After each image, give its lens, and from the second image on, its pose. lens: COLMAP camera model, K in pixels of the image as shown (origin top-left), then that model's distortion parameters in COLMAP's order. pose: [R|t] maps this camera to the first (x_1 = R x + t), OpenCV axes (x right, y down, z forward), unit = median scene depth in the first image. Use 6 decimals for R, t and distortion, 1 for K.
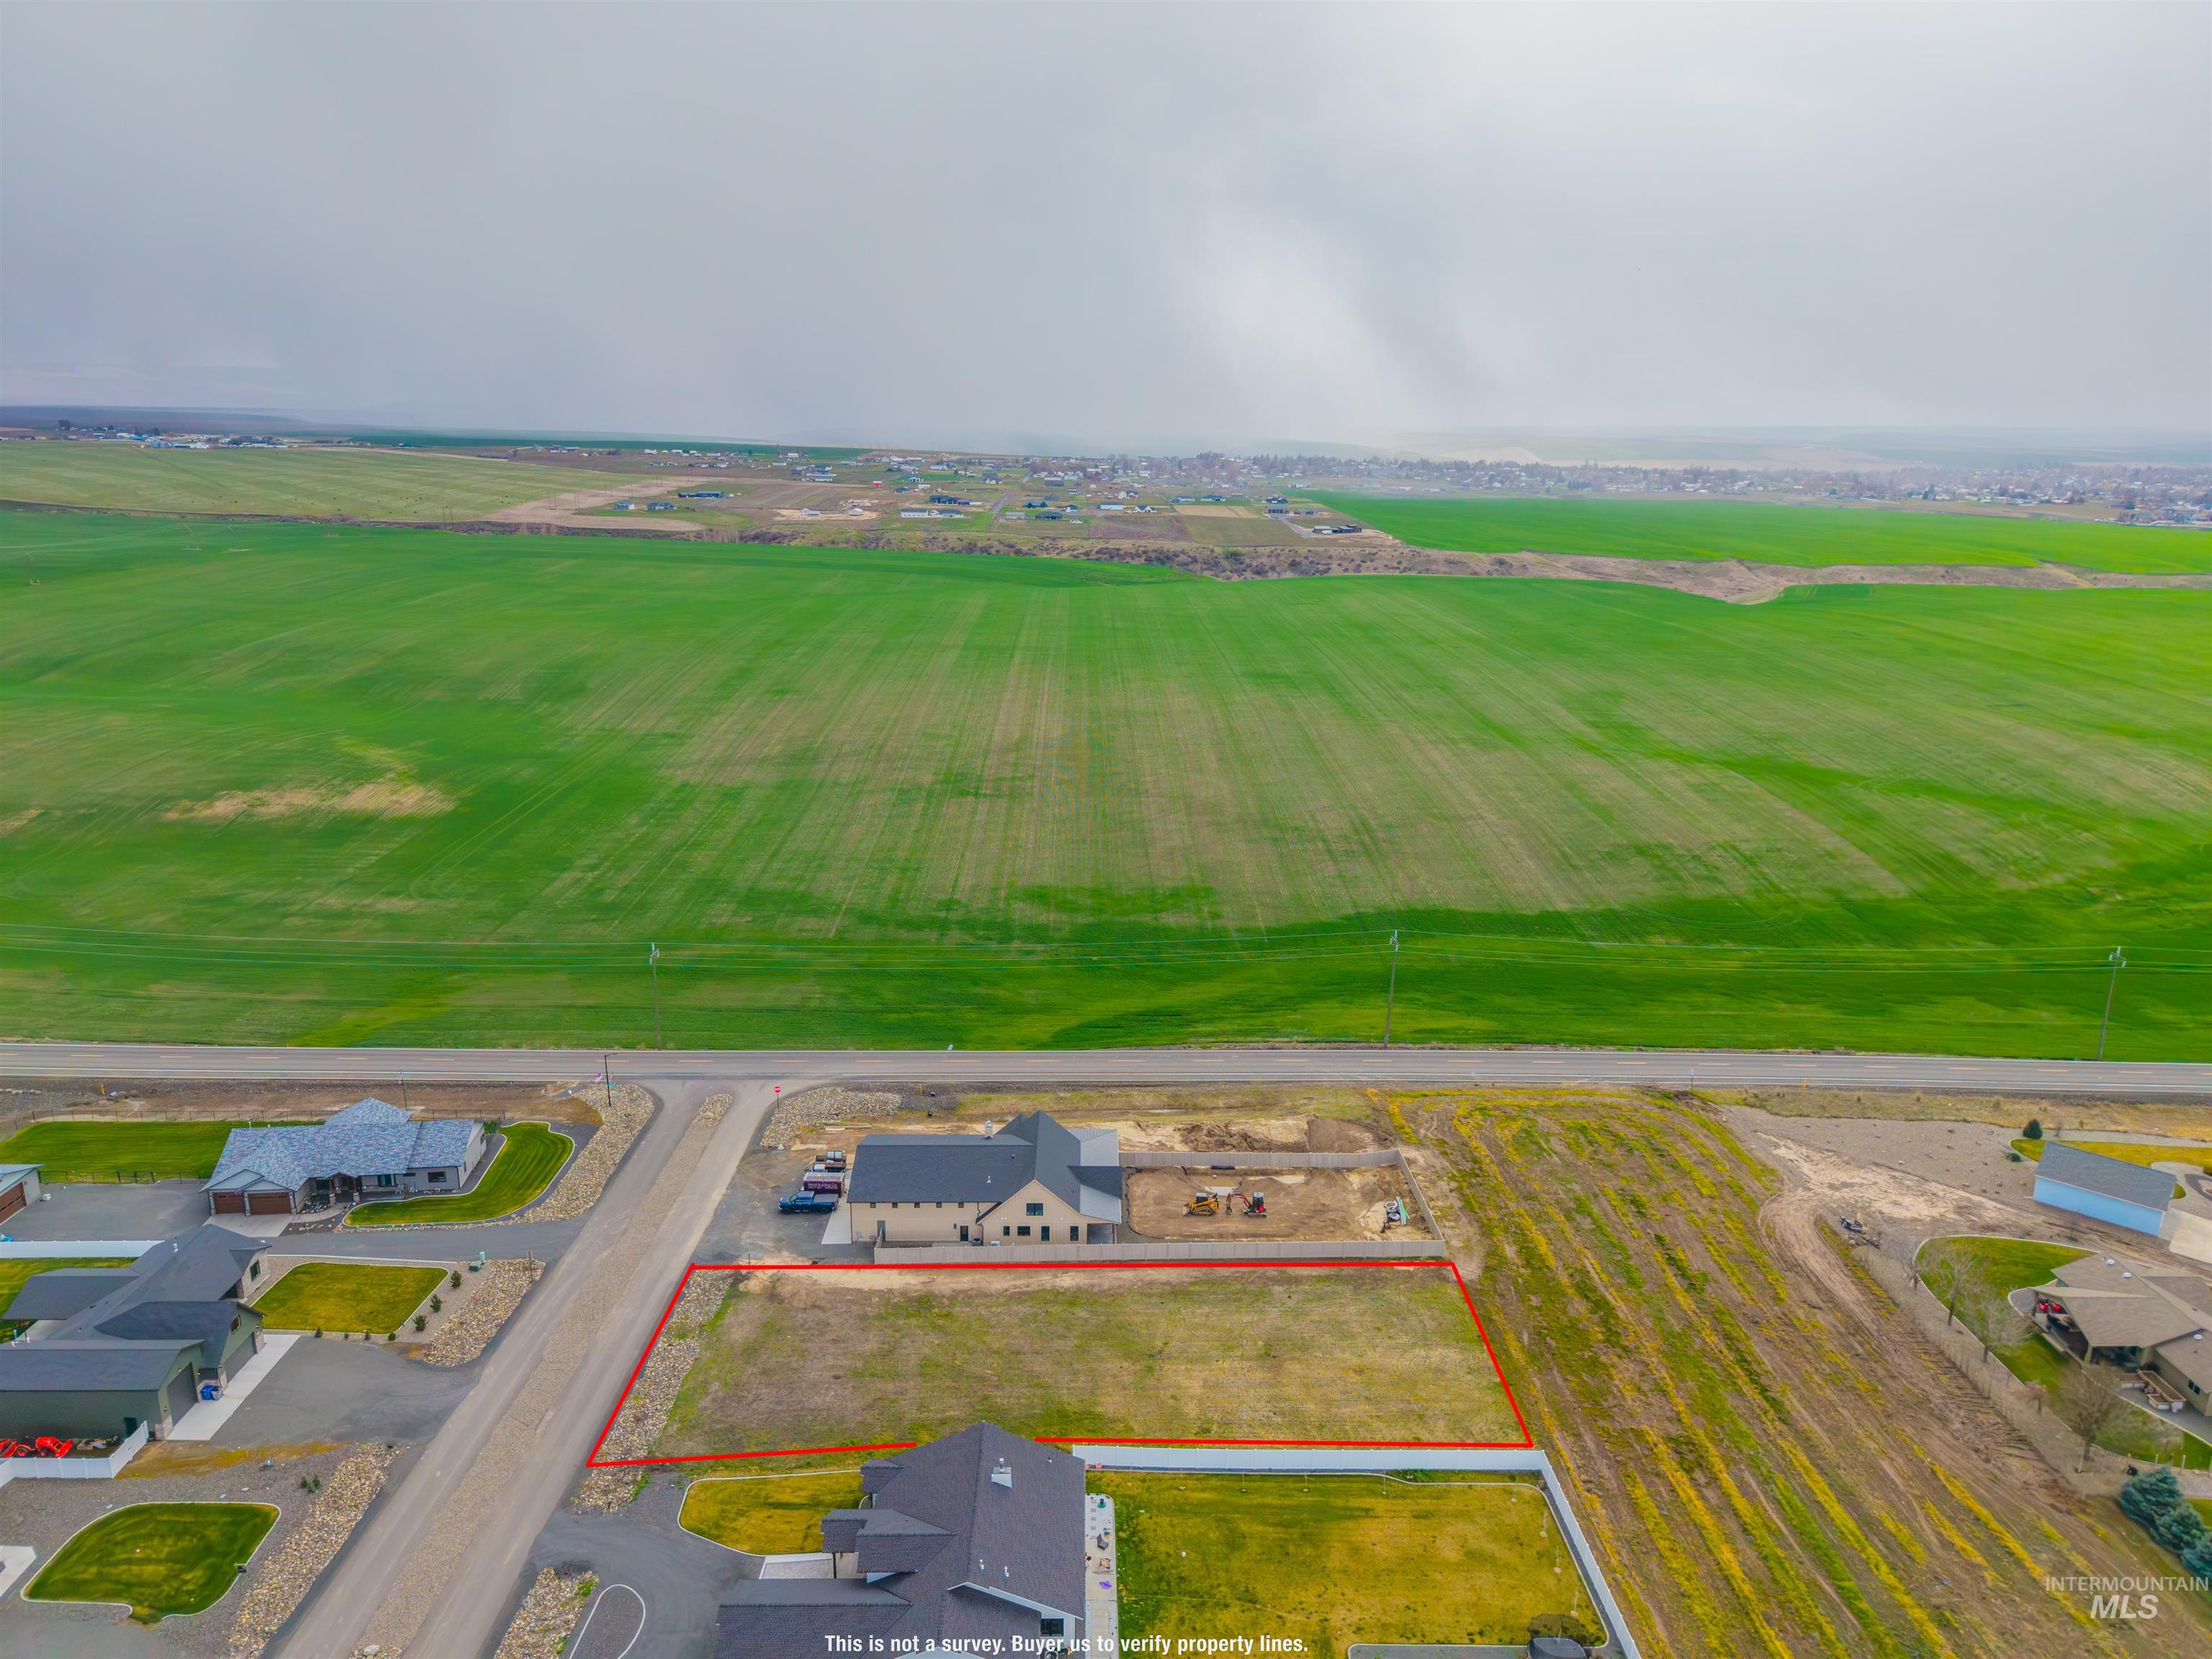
lens RADIAL K [[1481.0, 0, 1110.1], [0, 1481.0, 818.5], [0, 0, 1]] dist [0.028328, -0.024399]
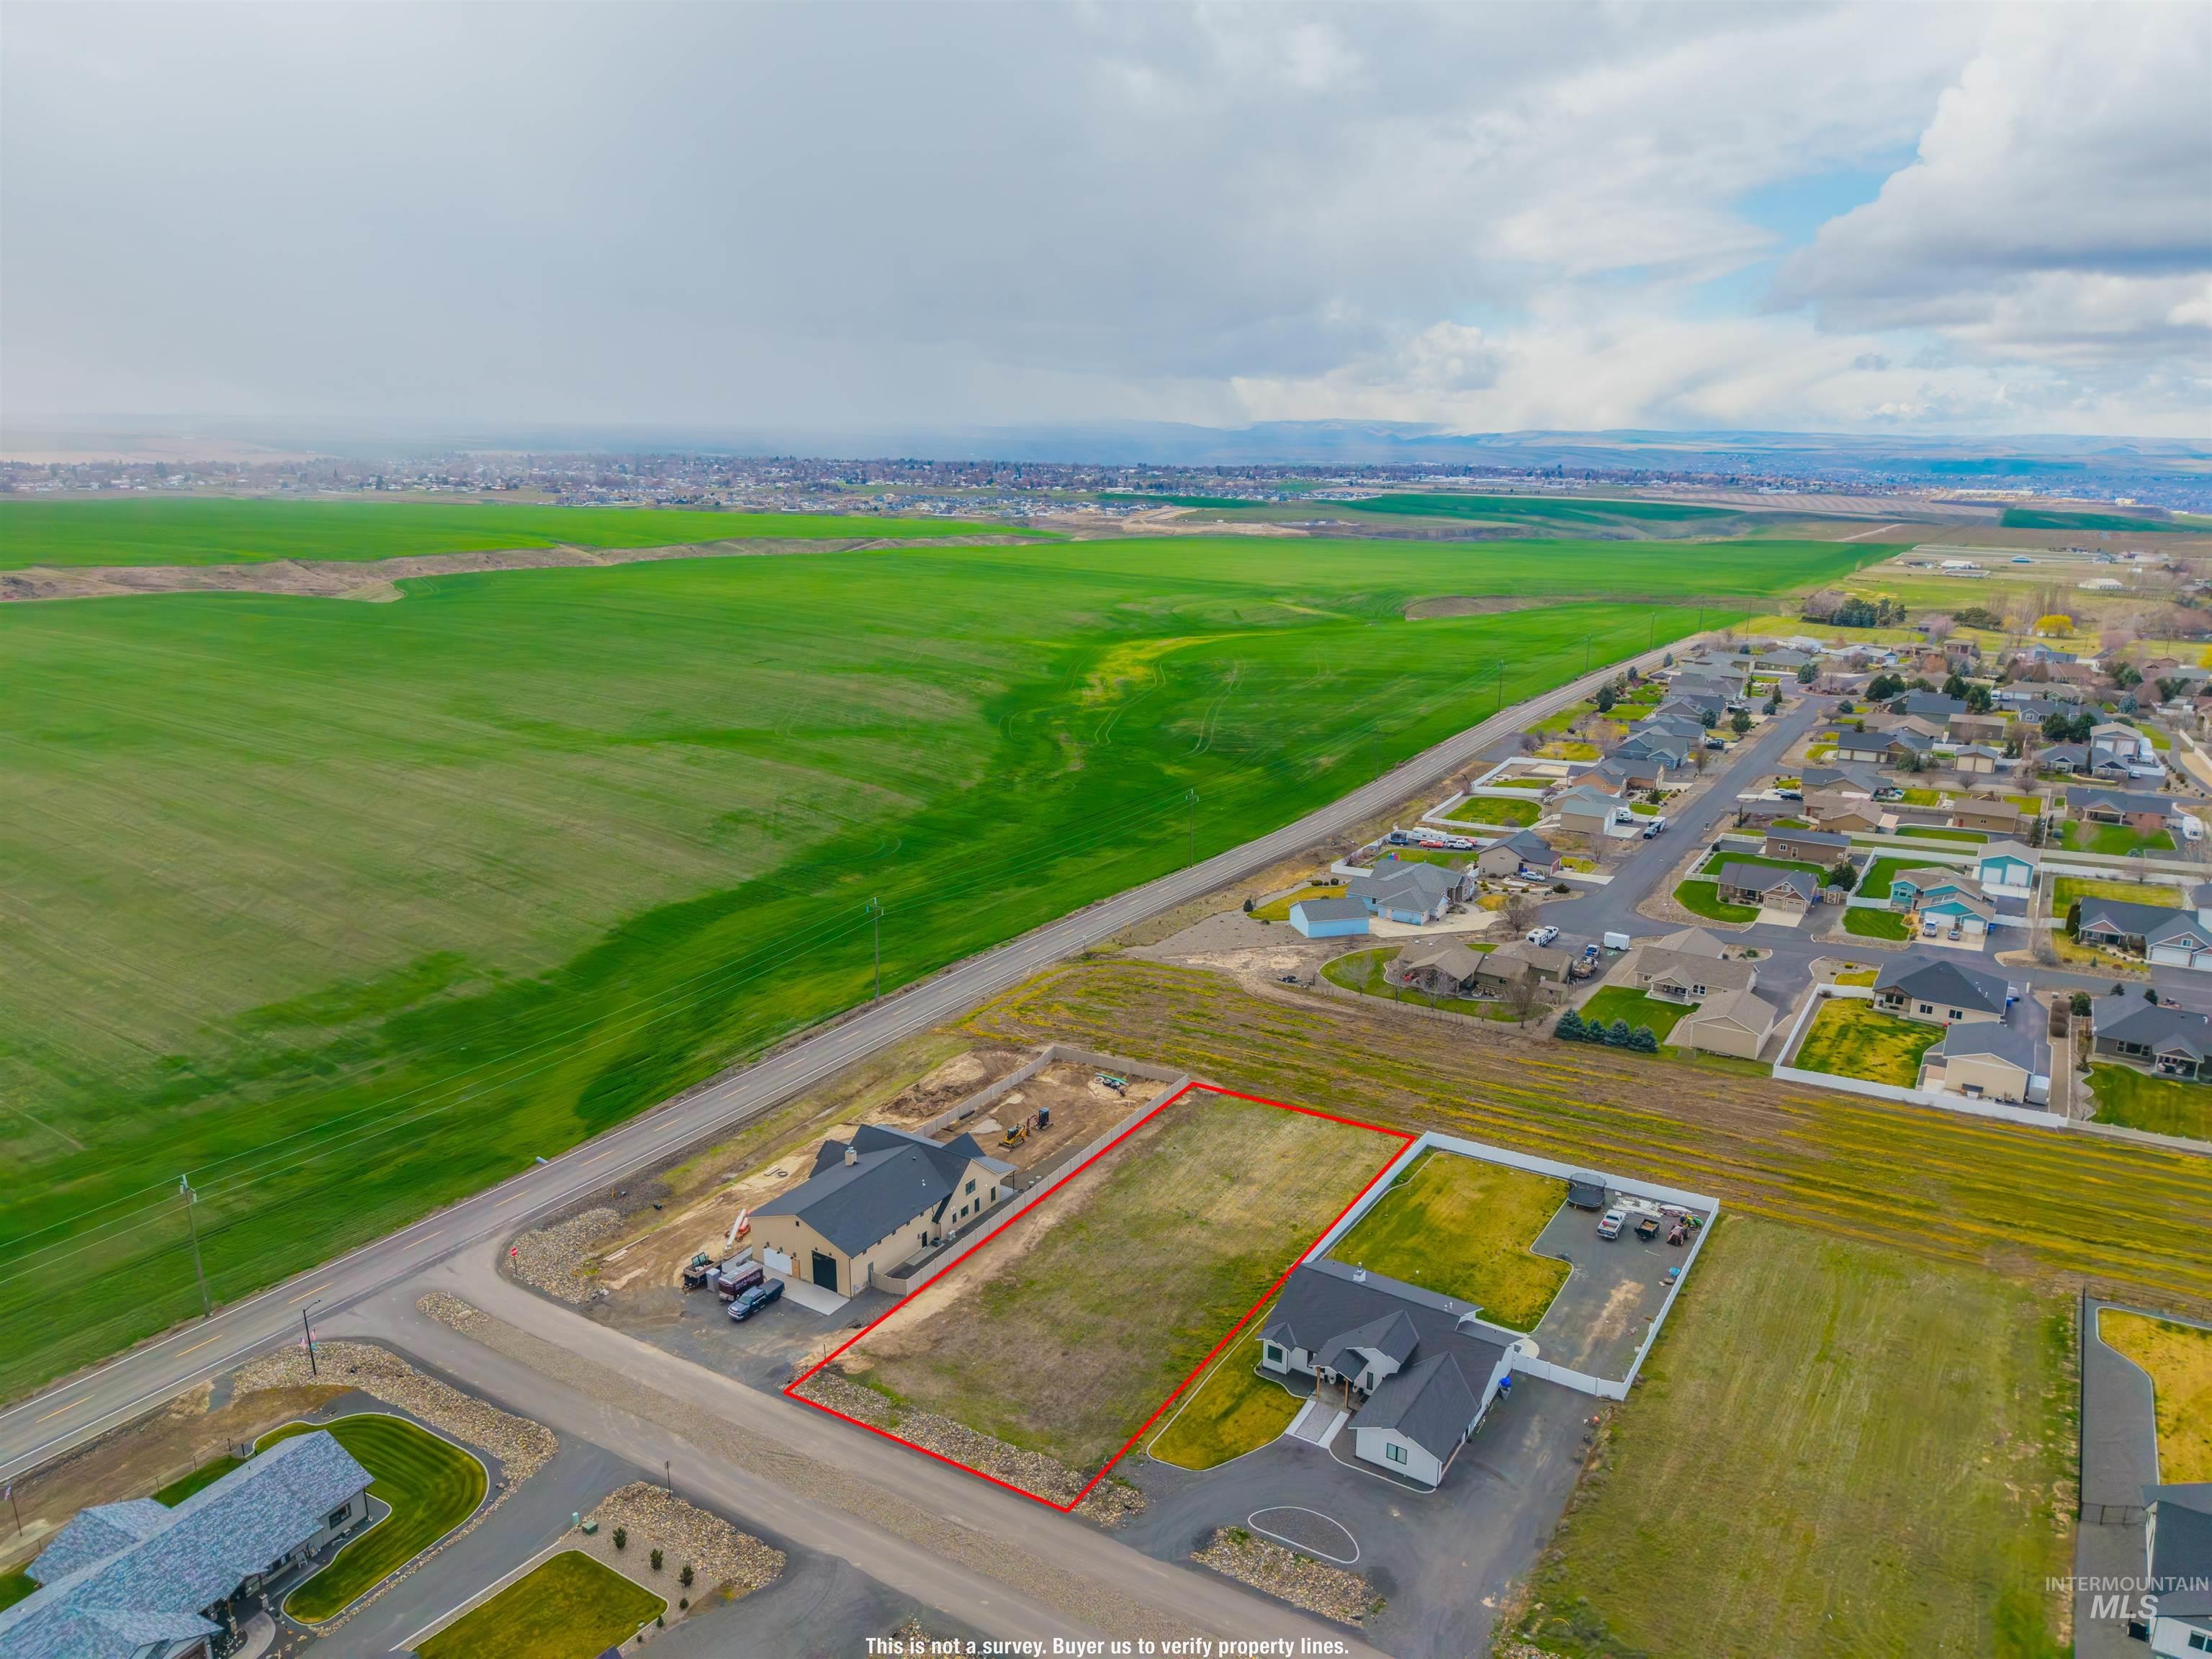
lens RADIAL K [[1481.0, 0, 1110.1], [0, 1481.0, 818.5], [0, 0, 1]] dist [0.028328, -0.024399]
pose [[0.552329, -0.211597, 0.806325, -0.646876], [0.205991, 0.971897, 0.113943, -0.080327], [-0.807775, 0.103161, 0.580394, 0.208561]]
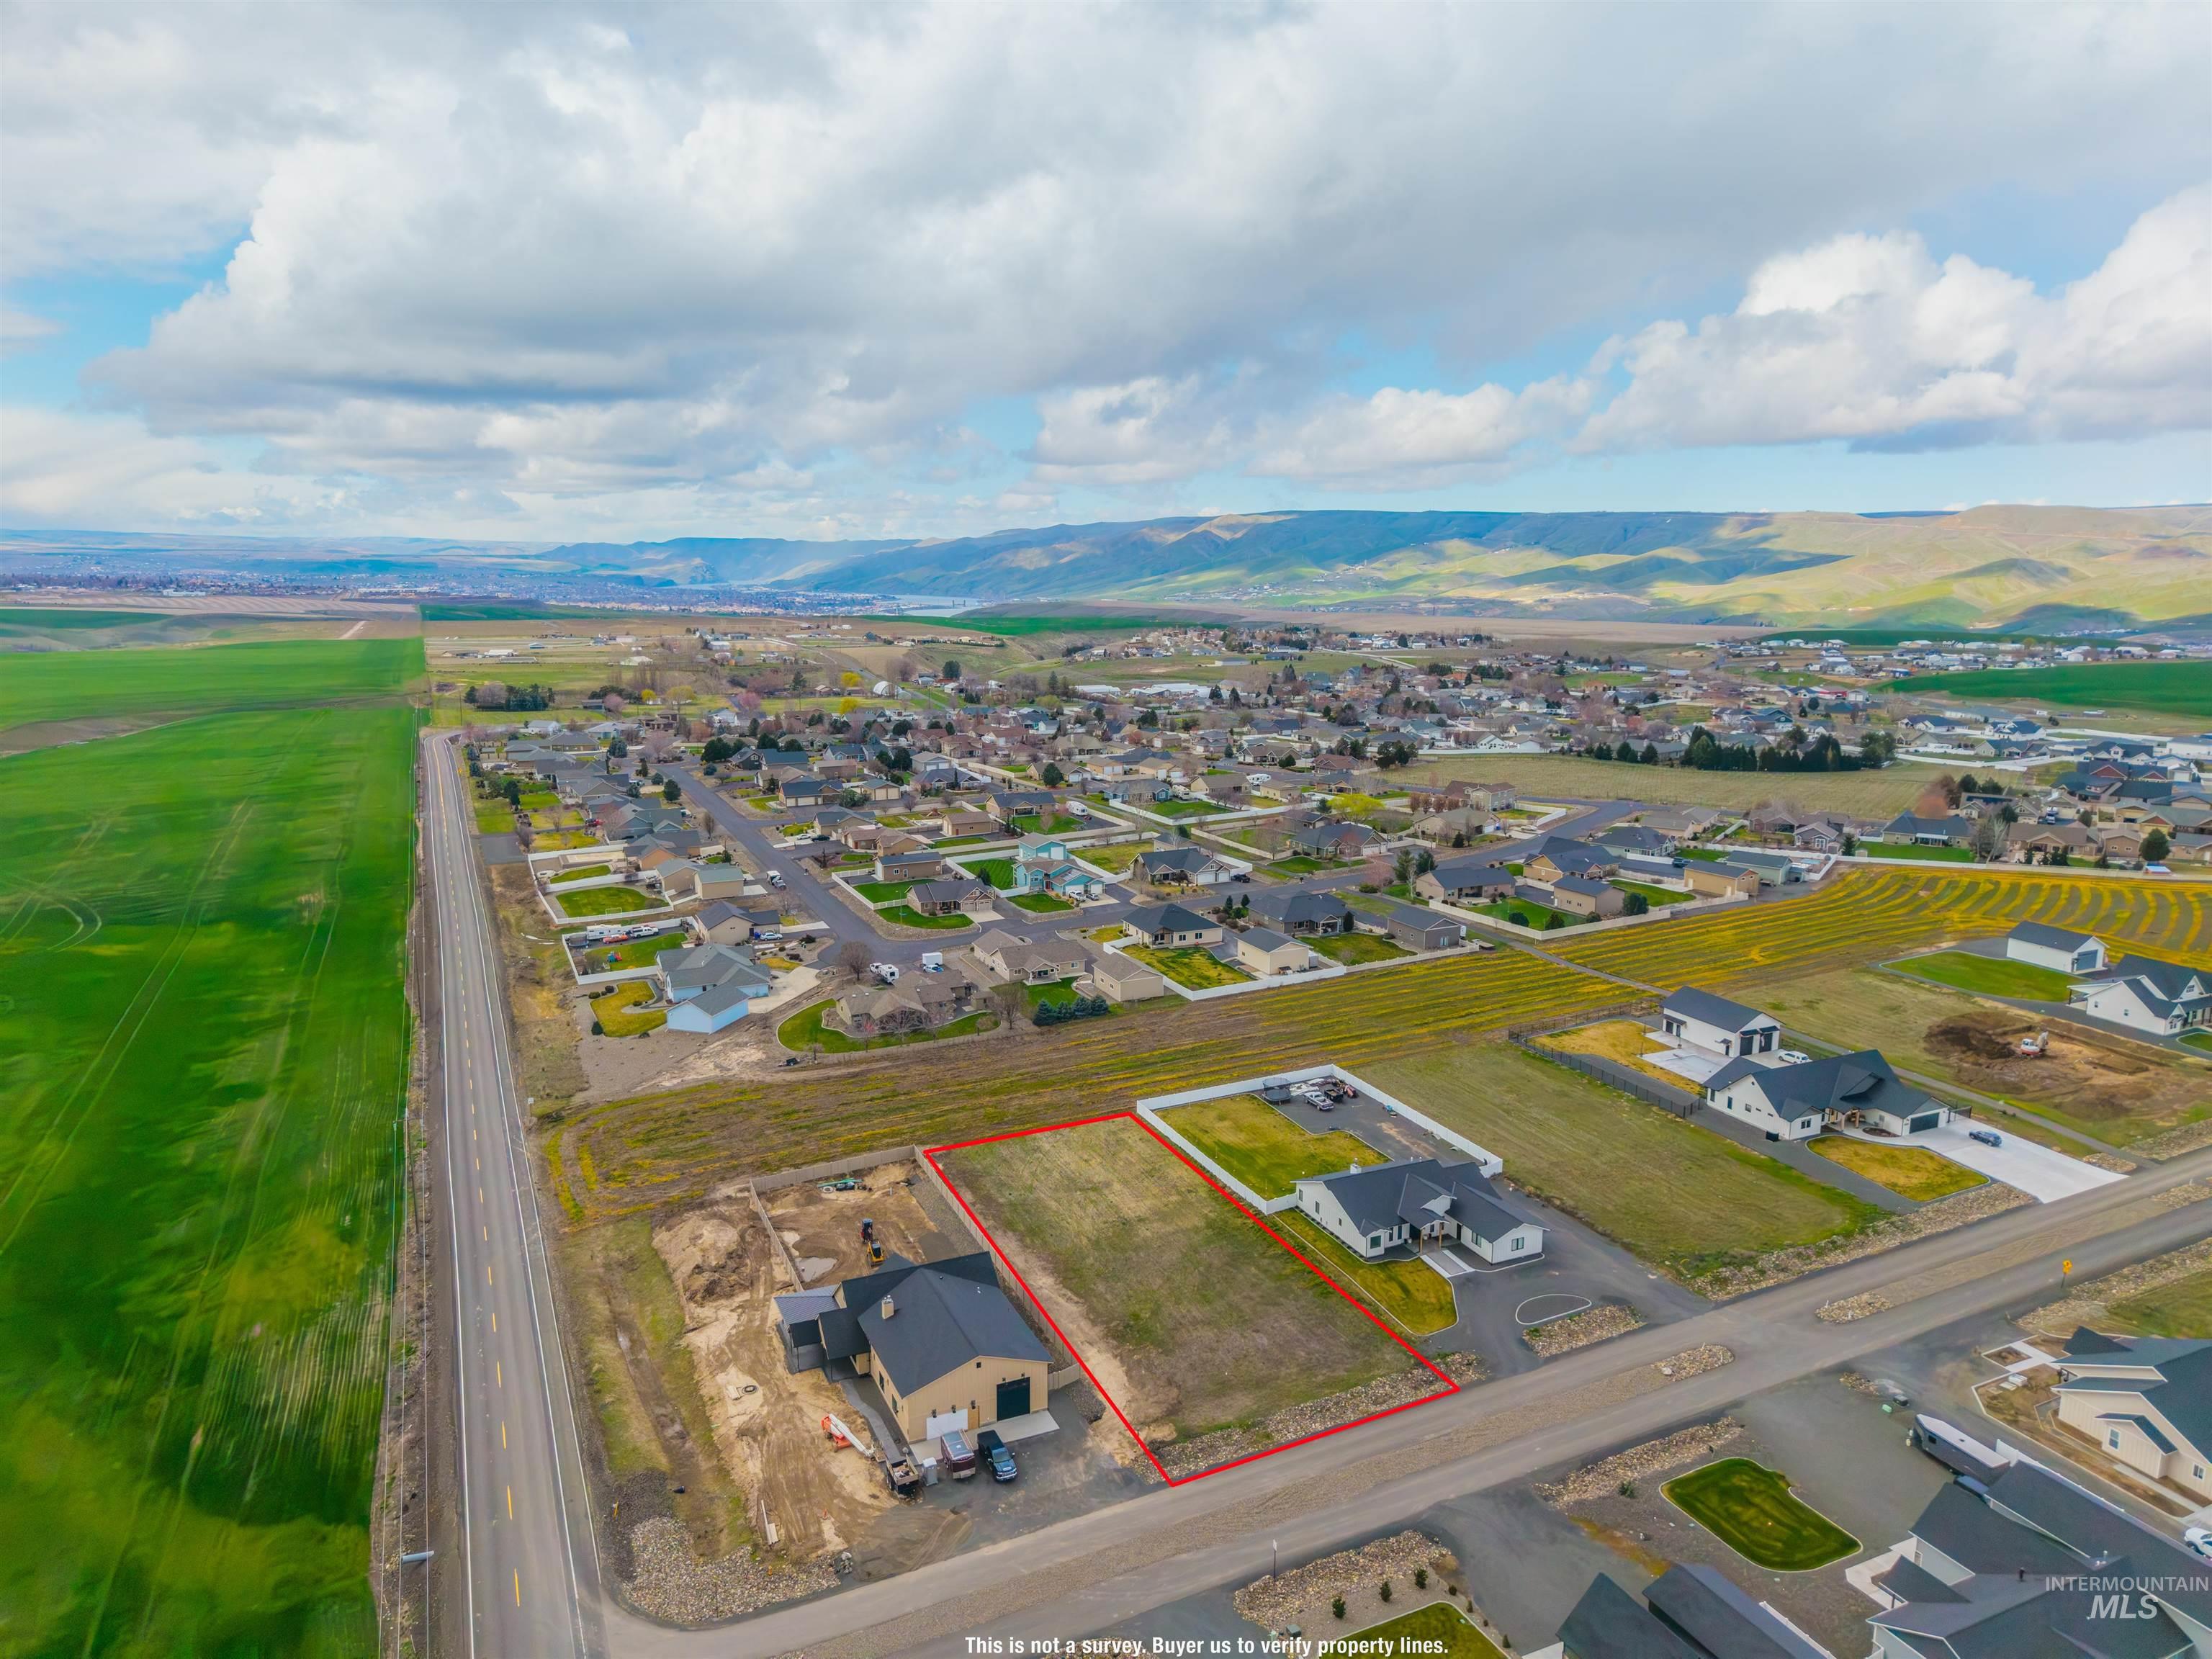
lens RADIAL K [[1466.0, 0, 1114.7], [0, 1466.0, 886.0], [0, 0, 1]] dist [0.044014, -0.056923]
pose [[-0.402283, -0.214464, 0.890042, -0.761089], [0.216074, 0.922470, 0.319940, -0.246413], [-0.889652, 0.321021, -0.324753, 0.931994]]
